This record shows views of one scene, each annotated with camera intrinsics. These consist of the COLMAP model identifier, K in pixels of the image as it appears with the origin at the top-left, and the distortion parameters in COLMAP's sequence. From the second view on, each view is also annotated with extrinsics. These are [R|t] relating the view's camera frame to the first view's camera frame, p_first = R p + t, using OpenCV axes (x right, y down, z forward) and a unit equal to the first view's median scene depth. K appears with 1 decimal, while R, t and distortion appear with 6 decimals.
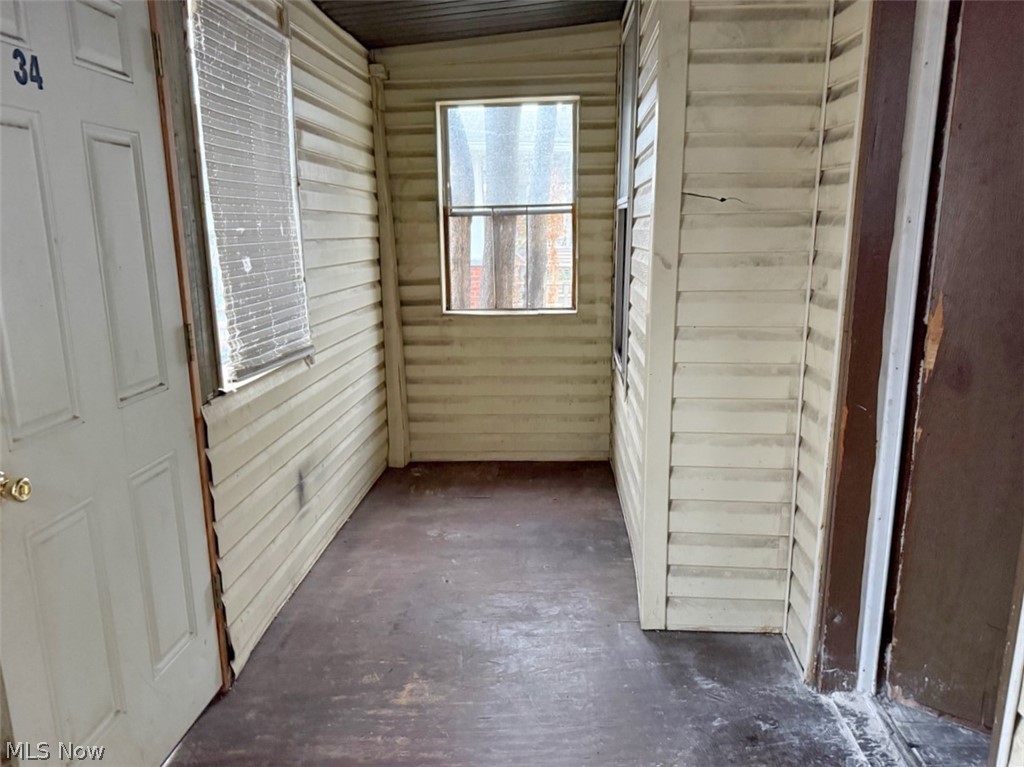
lens RADIAL K [[720.5, 0, 508.6], [0, 720.5, 384.8], [0, 0, 1]] dist [0.077402, -0.110009]
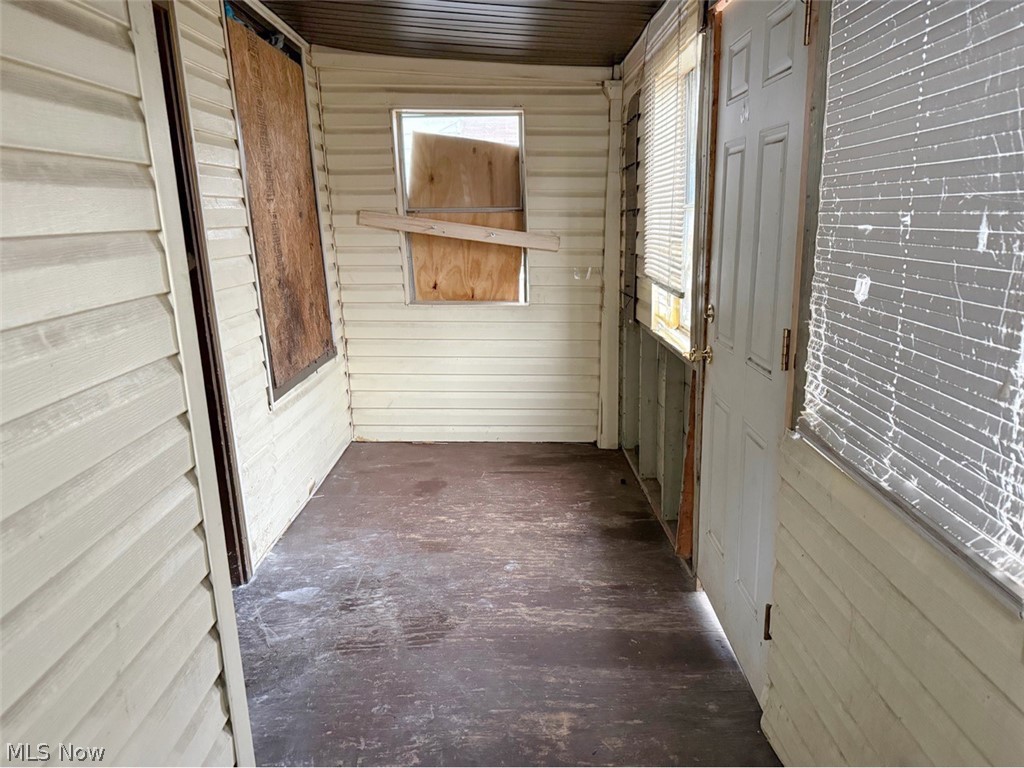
lens RADIAL K [[720.5, 0, 508.6], [0, 720.5, 385.3], [0, 0, 1]] dist [0.077402, -0.110009]
pose [[-0.996766, 0.063752, -0.048923, -0.049600], [0.035816, 0.897422, 0.439718, -0.383071], [0.071938, 0.436543, -0.896803, 1.627629]]
